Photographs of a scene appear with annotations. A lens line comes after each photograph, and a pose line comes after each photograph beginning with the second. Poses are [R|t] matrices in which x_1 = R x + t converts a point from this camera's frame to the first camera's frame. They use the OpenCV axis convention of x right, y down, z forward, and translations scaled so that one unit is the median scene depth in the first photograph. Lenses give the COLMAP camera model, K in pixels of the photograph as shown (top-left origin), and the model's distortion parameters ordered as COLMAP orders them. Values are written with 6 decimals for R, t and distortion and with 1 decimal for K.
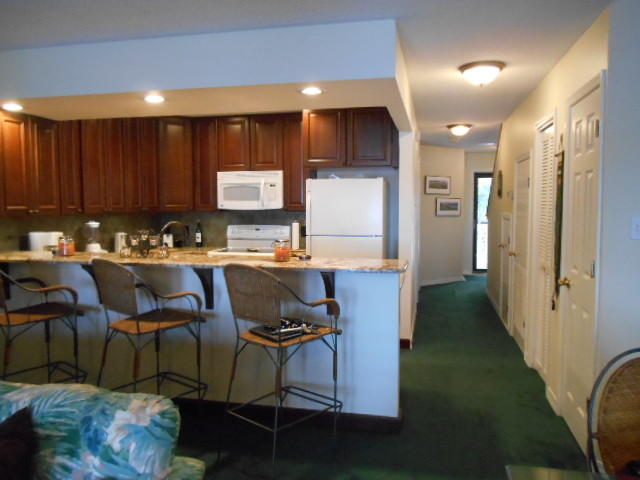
lens RADIAL K [[501.8, 0, 320.0], [0, 501.8, 240.0], [0, 0, 1]] dist [-0.022400, 0.013945]
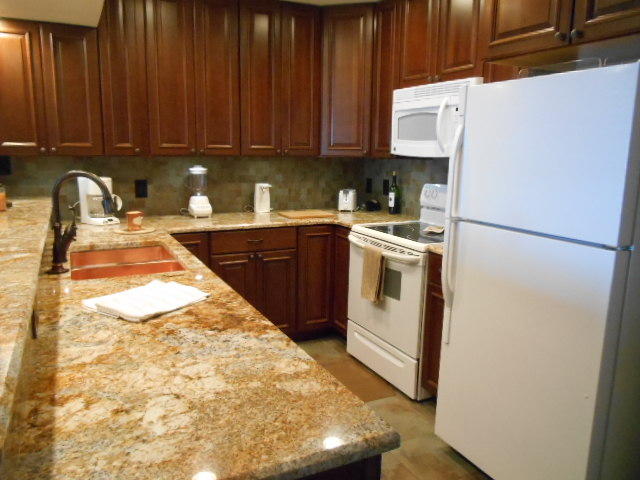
lens RADIAL K [[501.8, 0, 320.0], [0, 501.8, 240.0], [0, 0, 1]] dist [-0.022400, 0.013945]
pose [[0.628261, 0.152063, -0.762997, 0.242110], [-0.072941, 0.987906, 0.136826, -0.042433], [0.774576, -0.030308, 0.631754, 0.640120]]
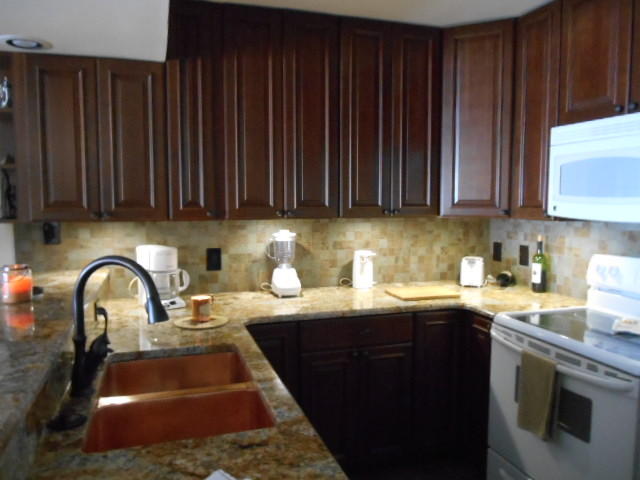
lens RADIAL K [[501.8, 0, 320.0], [0, 501.8, 240.0], [0, 0, 1]] dist [-0.022400, 0.013945]
pose [[0.505186, 0.079517, -0.859339, 0.074644], [-0.065702, 0.996400, 0.053575, -0.058963], [0.860506, 0.029395, 0.508592, 0.709048]]
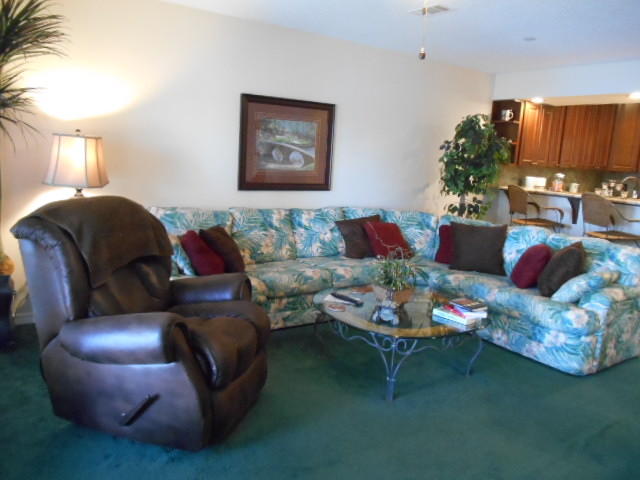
lens RADIAL K [[504.3, 0, 319.9], [0, 504.3, 234.1], [0, 0, 1]] dist [-0.031275, 0.005201]
pose [[0.725174, 0.158301, -0.670122, 0.039187], [-0.114712, 0.987388, 0.109112, 0.055620], [0.678943, -0.002254, 0.734187, -0.523005]]
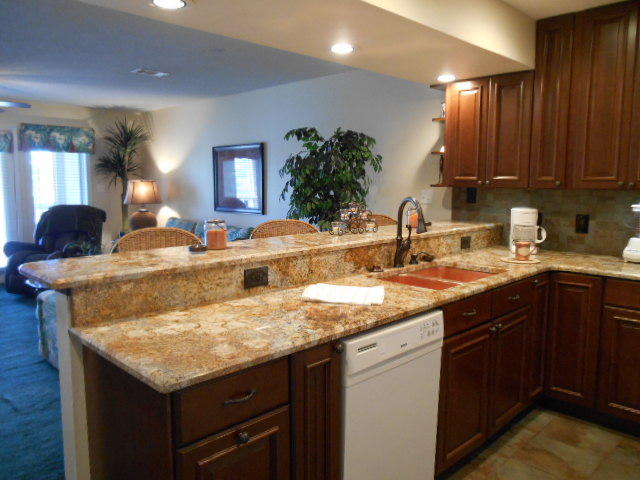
lens RADIAL K [[501.8, 0, 320.0], [0, 501.8, 240.0], [0, 0, 1]] dist [-0.022400, 0.013945]
pose [[-0.536909, 0.099902, -0.837704, 0.286962], [-0.066547, 0.984855, 0.160103, -0.061847], [0.841011, 0.141708, -0.522129, 0.957233]]
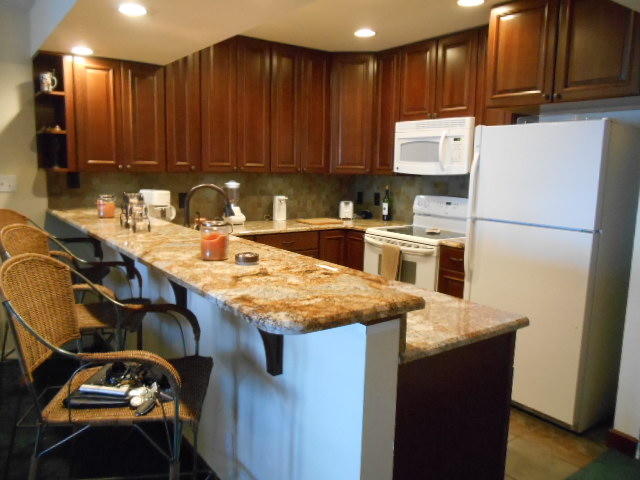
lens RADIAL K [[501.8, 0, 320.0], [0, 501.8, 240.0], [0, 0, 1]] dist [-0.022400, 0.013945]
pose [[0.750518, 0.115017, -0.650764, 0.244333], [-0.072157, 0.993113, 0.092307, -0.026314], [0.656899, -0.022321, 0.753648, 0.413827]]
